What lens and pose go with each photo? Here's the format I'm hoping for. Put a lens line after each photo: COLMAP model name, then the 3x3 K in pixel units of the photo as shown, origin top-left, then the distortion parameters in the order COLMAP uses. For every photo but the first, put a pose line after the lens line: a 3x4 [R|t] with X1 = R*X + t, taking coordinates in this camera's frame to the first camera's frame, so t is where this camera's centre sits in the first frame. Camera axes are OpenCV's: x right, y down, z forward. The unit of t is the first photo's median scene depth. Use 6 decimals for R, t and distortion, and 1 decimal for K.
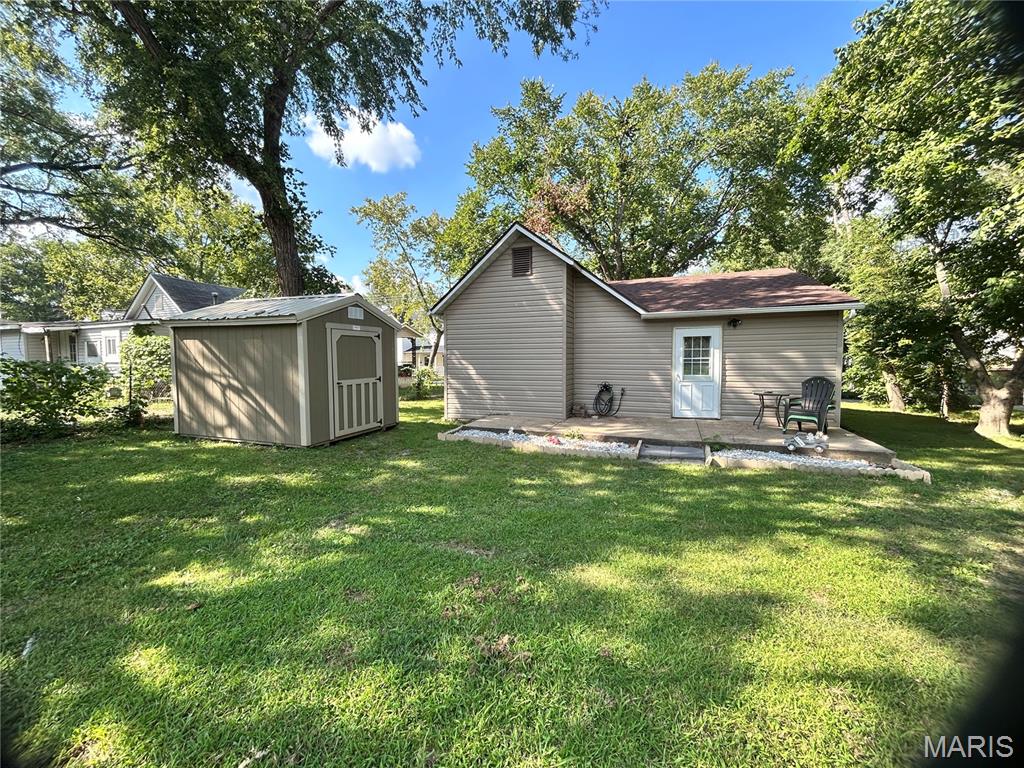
lens RADIAL K [[415.5, 0, 512.0], [0, 415.5, 384.0], [0, 0, 1]] dist [-0.002157, -0.000355]
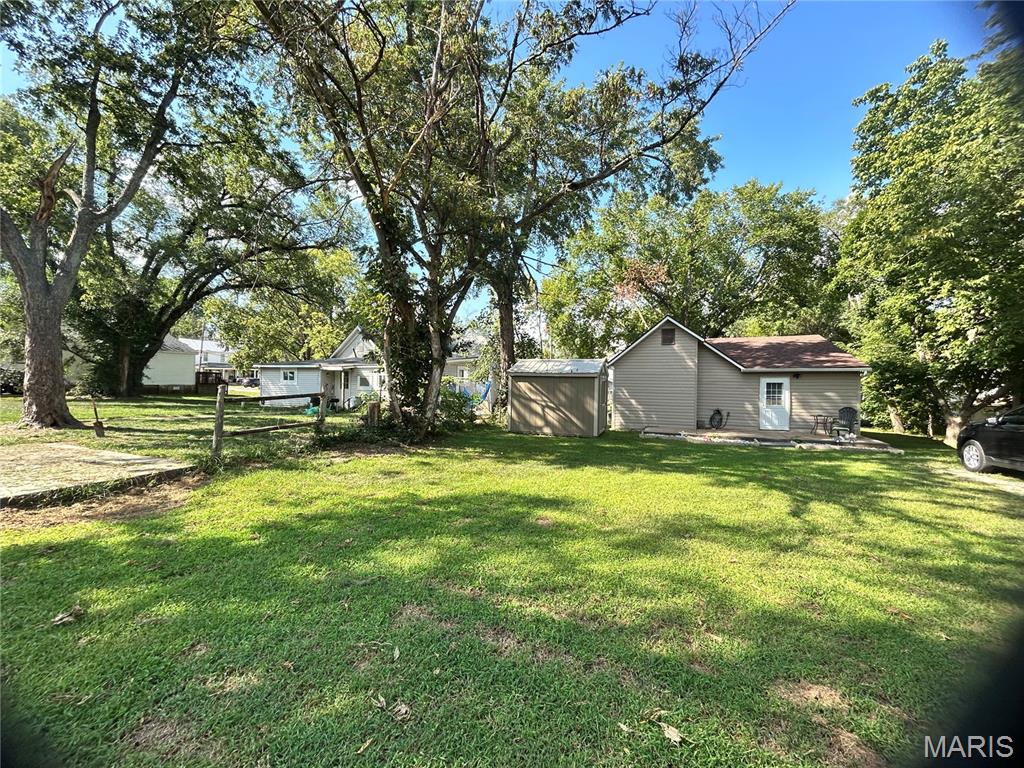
lens RADIAL K [[418.5, 0, 512.0], [0, 418.5, 384.0], [0, 0, 1]] dist [-0.001114, 0.000017]
pose [[0.999732, 0.018277, -0.014228, -0.599926], [-0.019165, 0.997702, -0.064994, 0.023977], [0.013008, 0.065249, 0.997784, -0.725822]]
